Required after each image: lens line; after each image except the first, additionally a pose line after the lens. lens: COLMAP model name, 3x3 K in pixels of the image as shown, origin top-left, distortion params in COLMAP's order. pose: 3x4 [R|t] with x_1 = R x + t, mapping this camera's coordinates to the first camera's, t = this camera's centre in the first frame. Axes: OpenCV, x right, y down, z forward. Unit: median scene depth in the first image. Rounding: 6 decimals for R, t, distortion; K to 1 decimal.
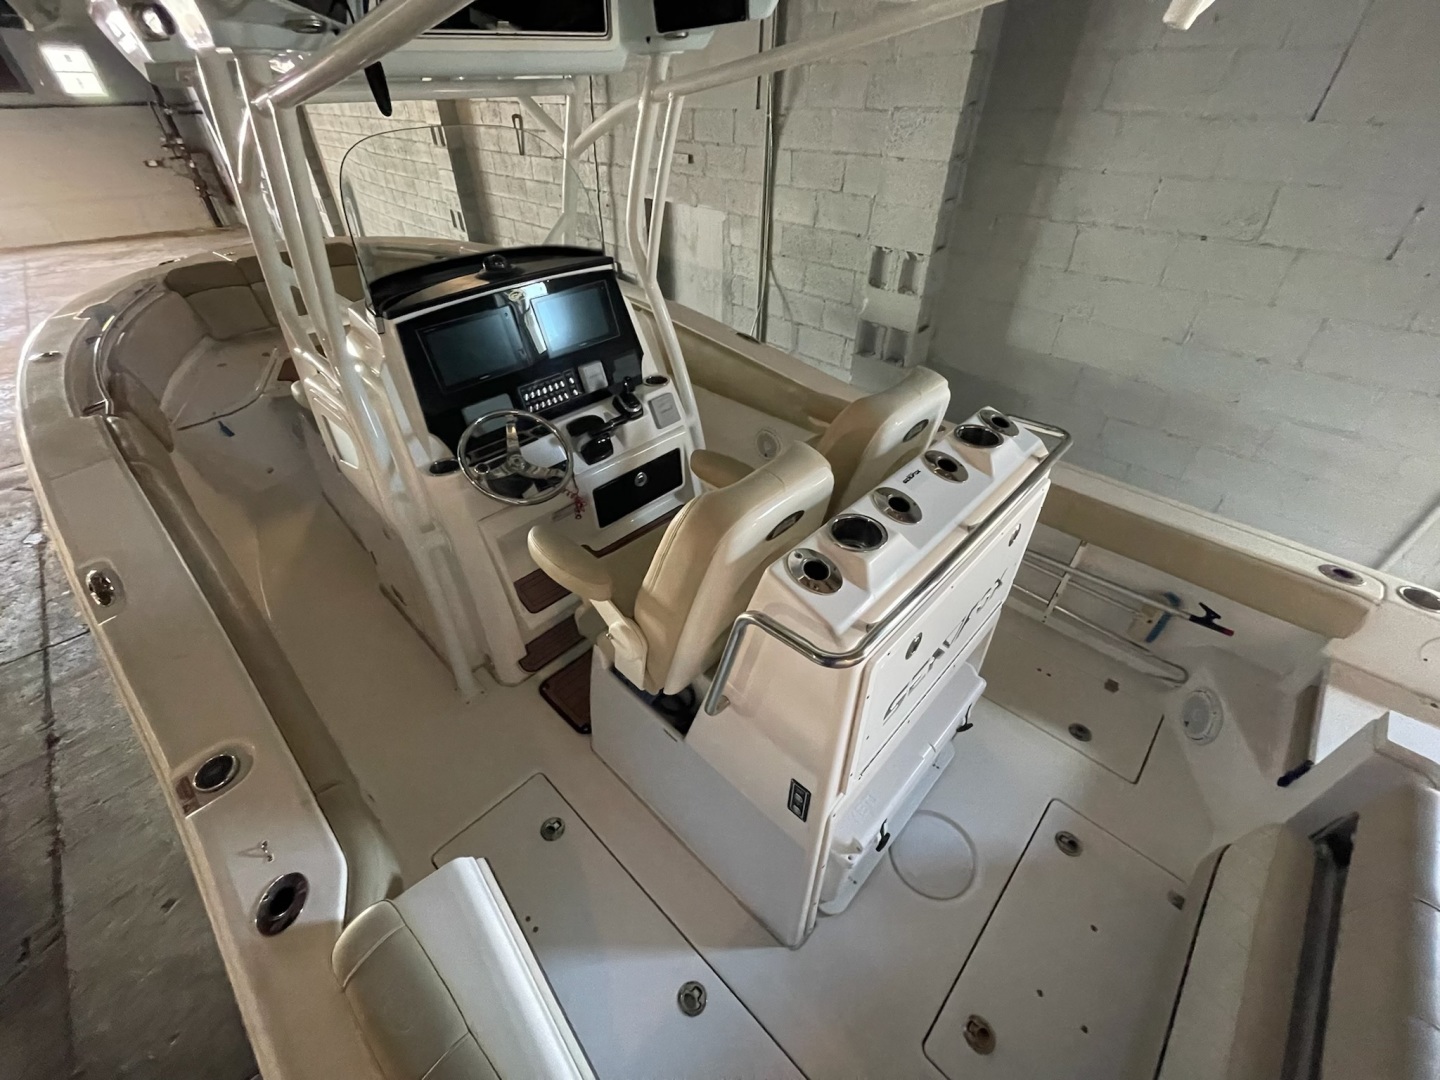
lens RADIAL K [[576.8, 0, 720.0], [0, 576.8, 540.0], [0, 0, 1]] dist [0.000901, 0.000140]
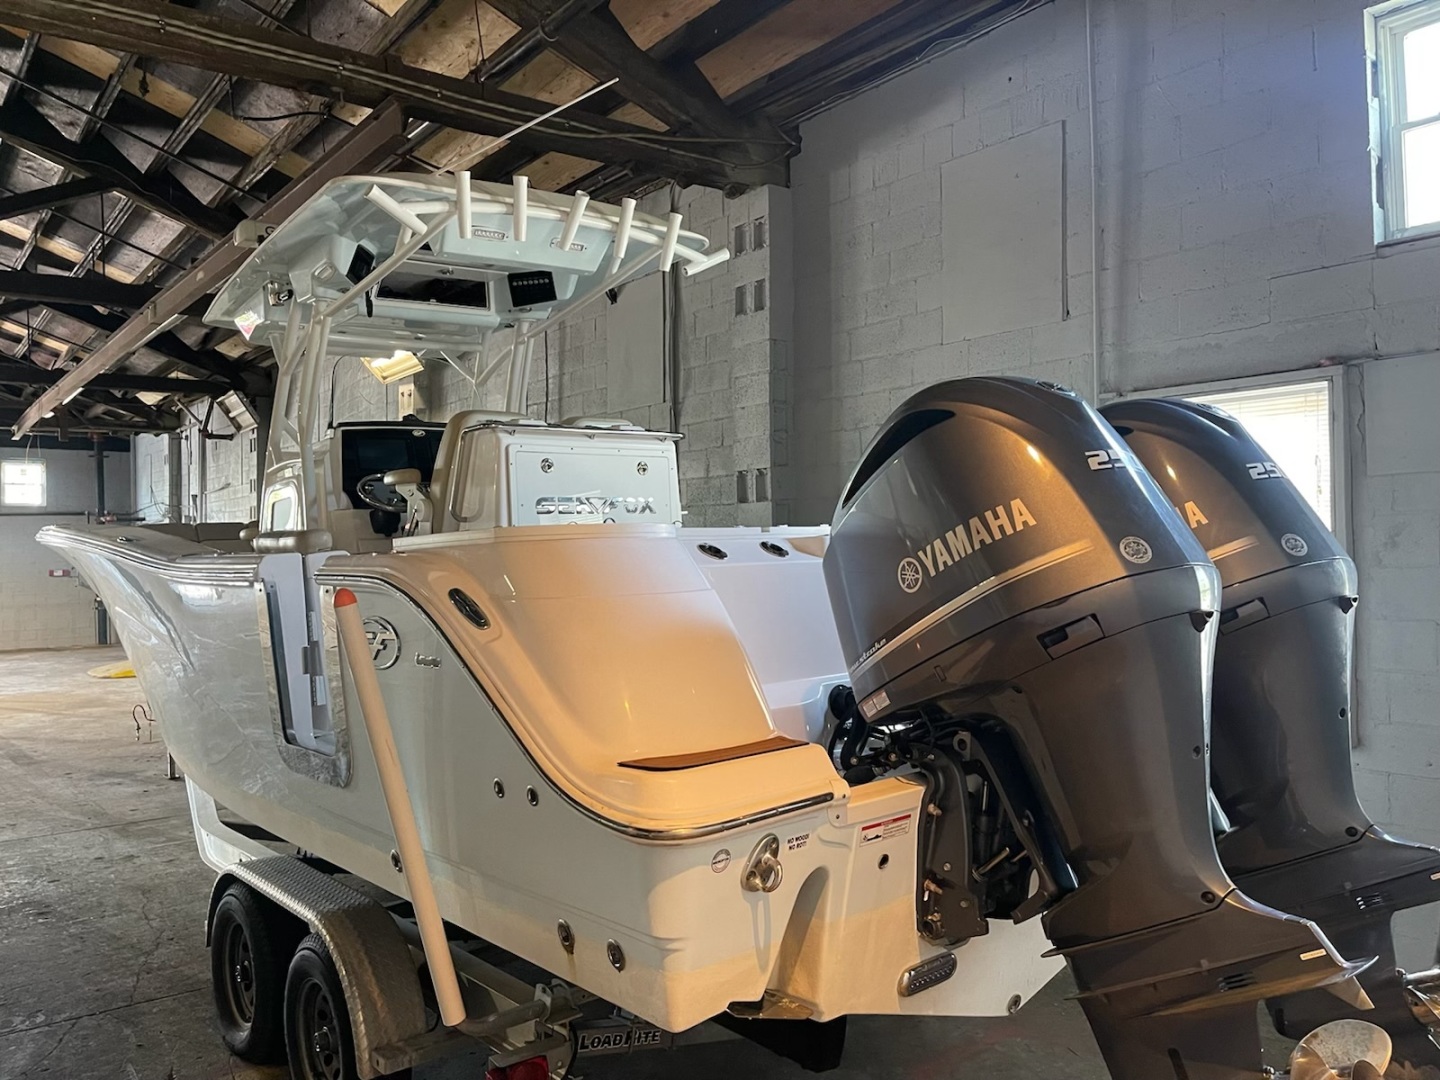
lens RADIAL K [[1077.3, 0, 733.5], [0, 1077.3, 528.3], [0, 0, 1]] dist [0.084403, -0.099545]
pose [[0.994805, -0.022260, -0.099339, 0.437969], [-0.044291, 0.783971, -0.619215, 0.869324], [0.091662, 0.620398, 0.778912, -0.592729]]
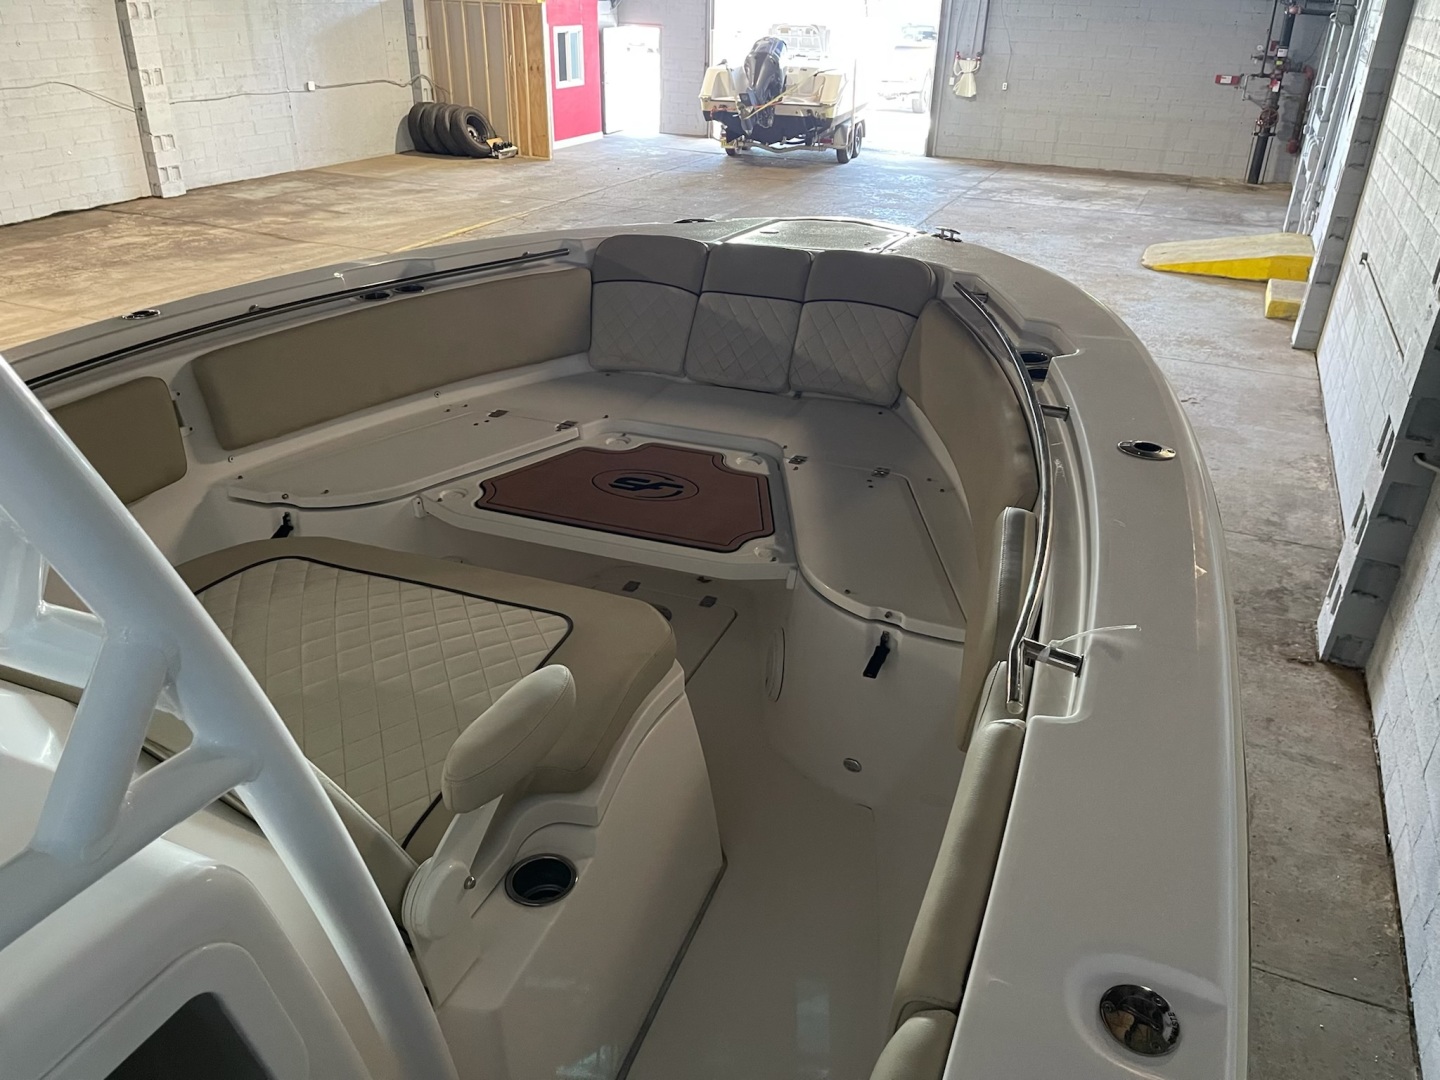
lens RADIAL K [[1082.0, 0, 737.8], [0, 1082.0, 540.1], [0, 0, 1]] dist [0.117670, -0.159822]
pose [[0.390768, 0.427063, -0.815425, 0.036087], [-0.582415, 0.800702, 0.140247, -0.477551], [0.712806, 0.420112, 0.561617, 0.674715]]
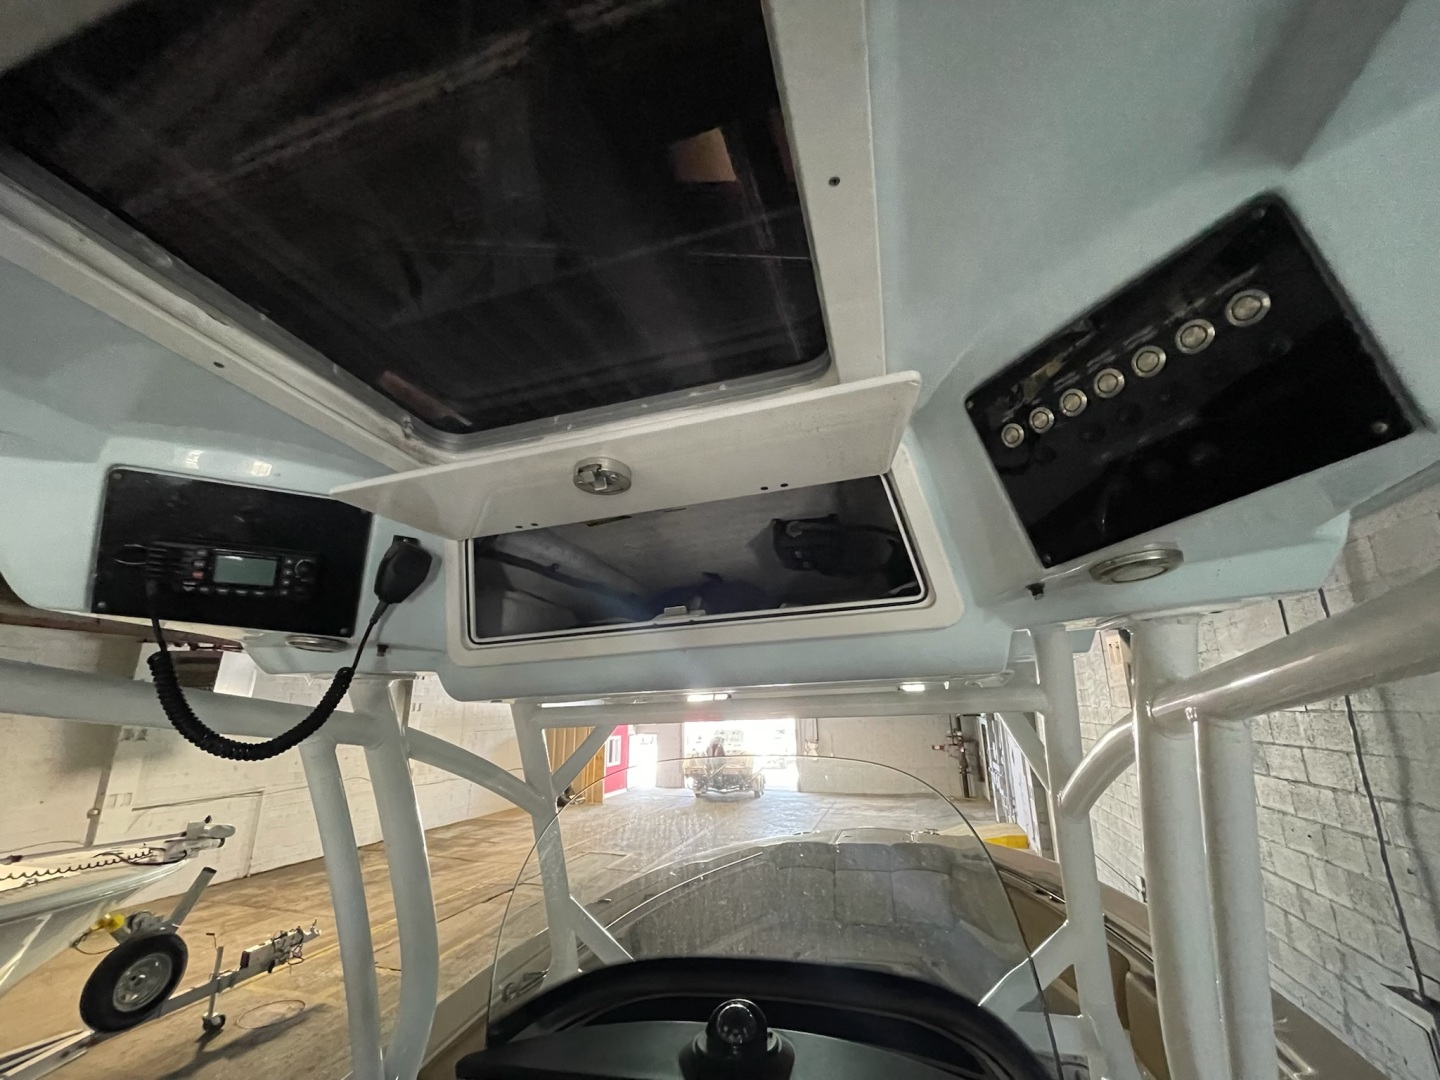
lens RADIAL K [[581.1, 0, 717.7], [0, 581.1, 549.4], [0, 0, 1]] dist [0.001124, -0.000383]
pose [[0.469497, -0.236929, -0.850551, 0.042702], [-0.528579, 0.696201, -0.485704, -0.276073], [0.707232, 0.677620, 0.201628, 0.351092]]
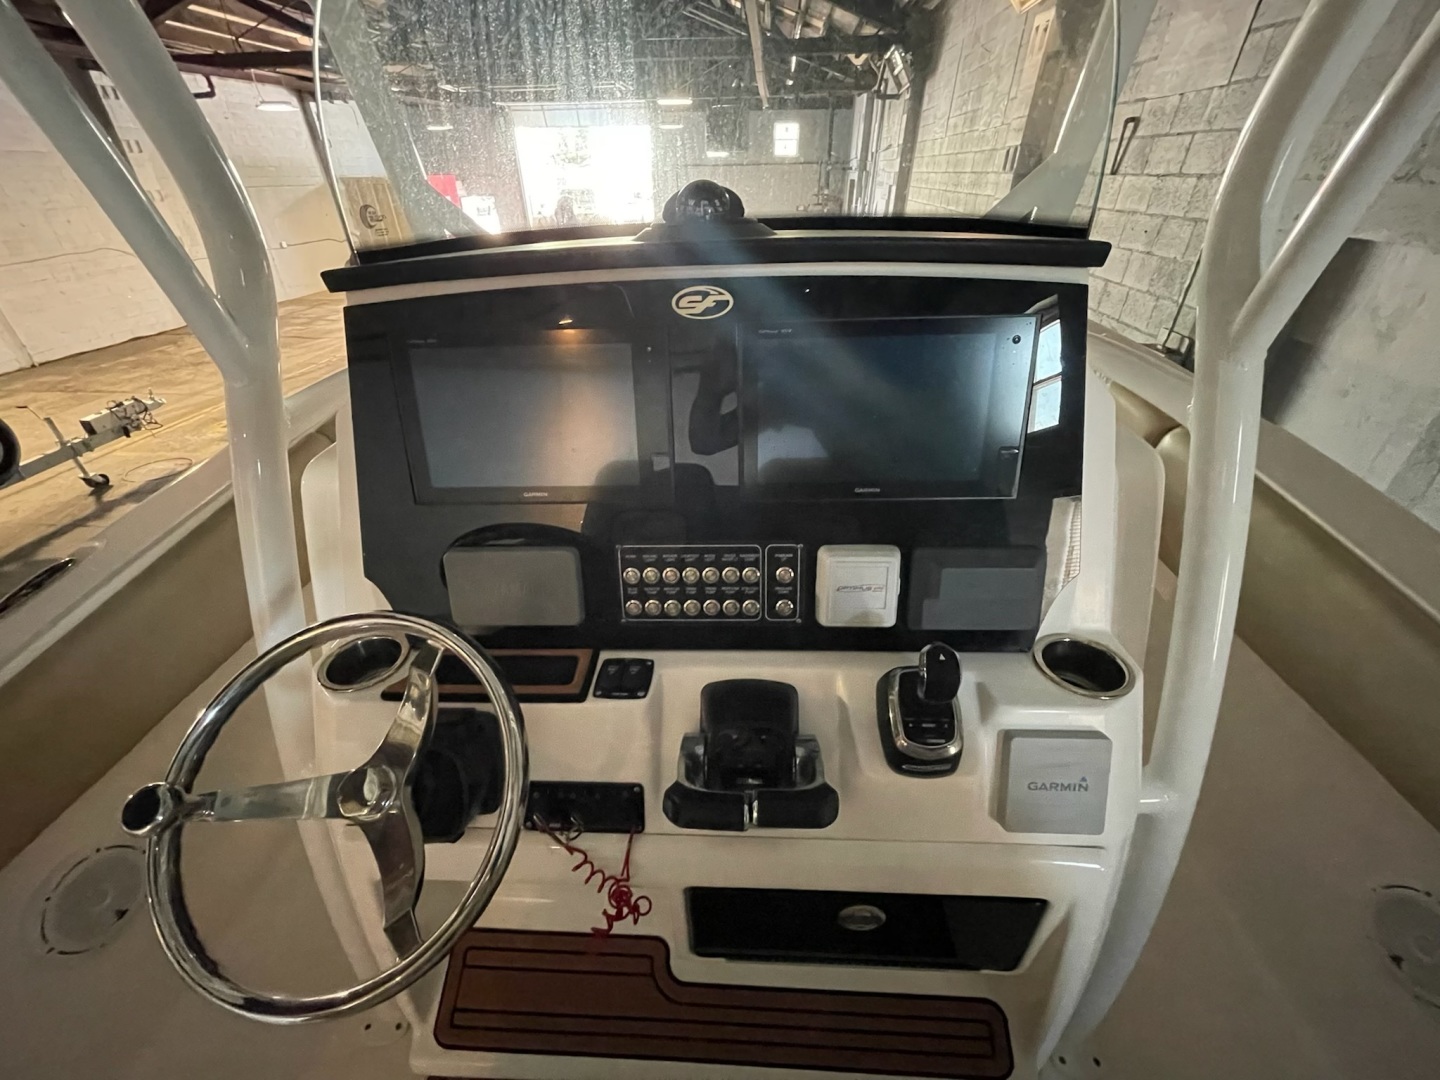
lens RADIAL K [[578.8, 0, 717.4], [0, 578.8, 546.6], [0, 0, 1]] dist [0.000883, -0.000001]
pose [[0.657163, 0.402874, -0.637048, -0.044699], [-0.451153, 0.887297, 0.095735, -0.182633], [0.603820, 0.224492, 0.764856, 0.427848]]
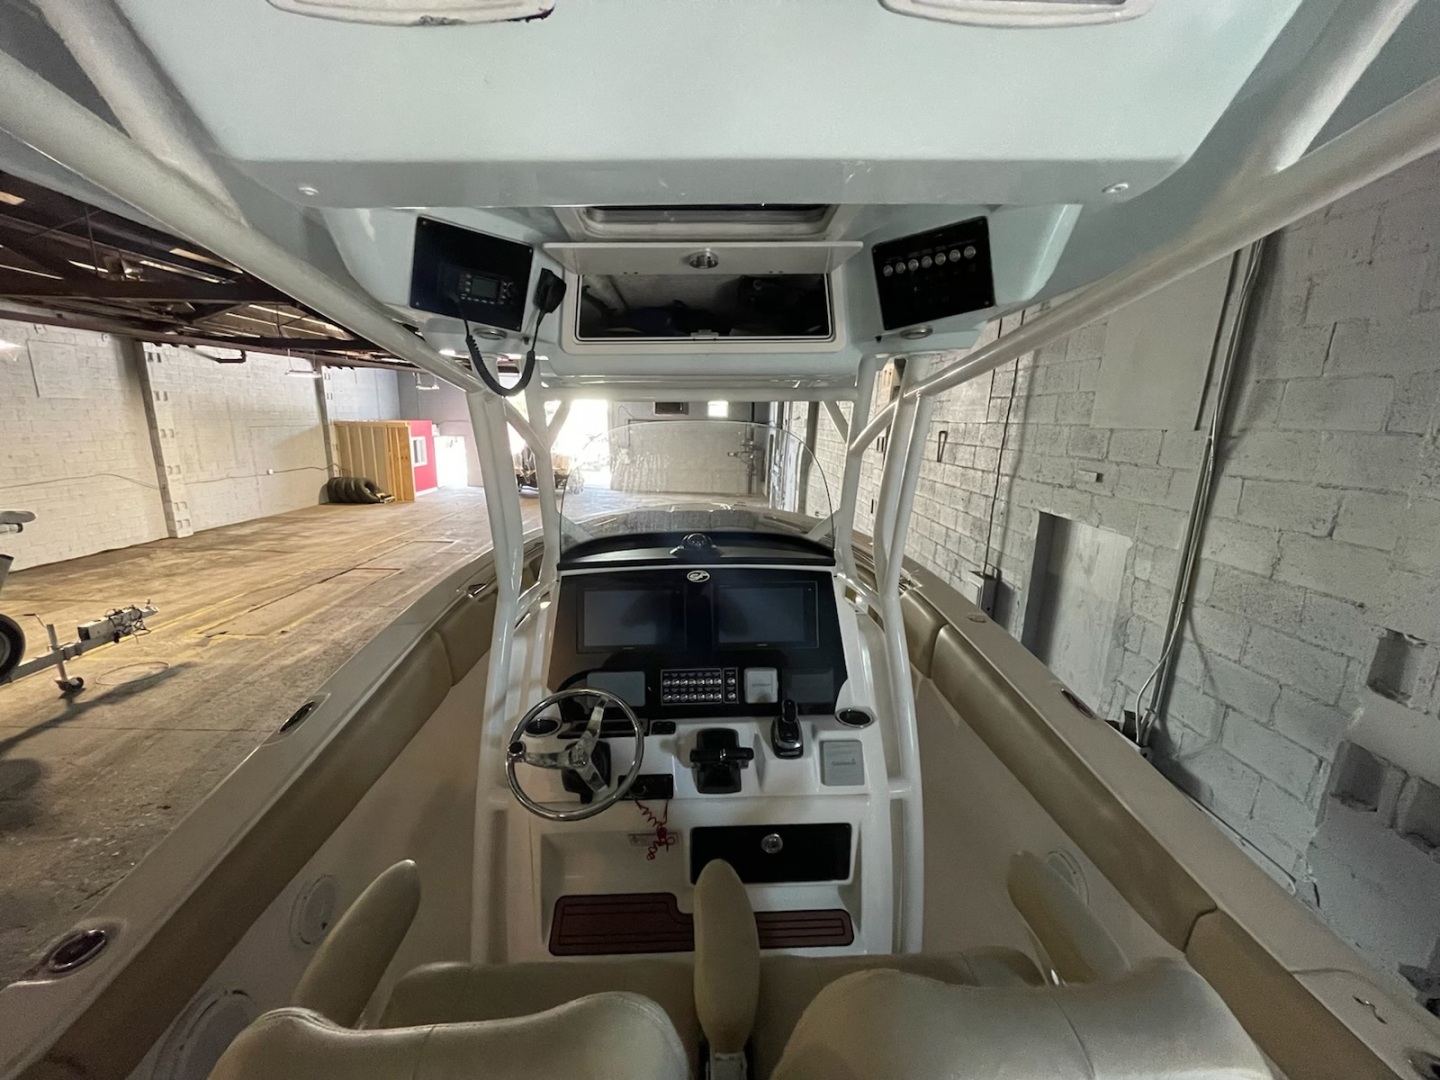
lens RADIAL K [[578.8, 0, 717.4], [0, 578.8, 546.6], [0, 0, 1]] dist [0.000883, -0.000001]
pose [[0.728177, 0.165193, -0.665184, 0.142696], [-0.436669, 0.859866, -0.264480, -0.128927], [0.528279, 0.483054, 0.698270, 0.197846]]
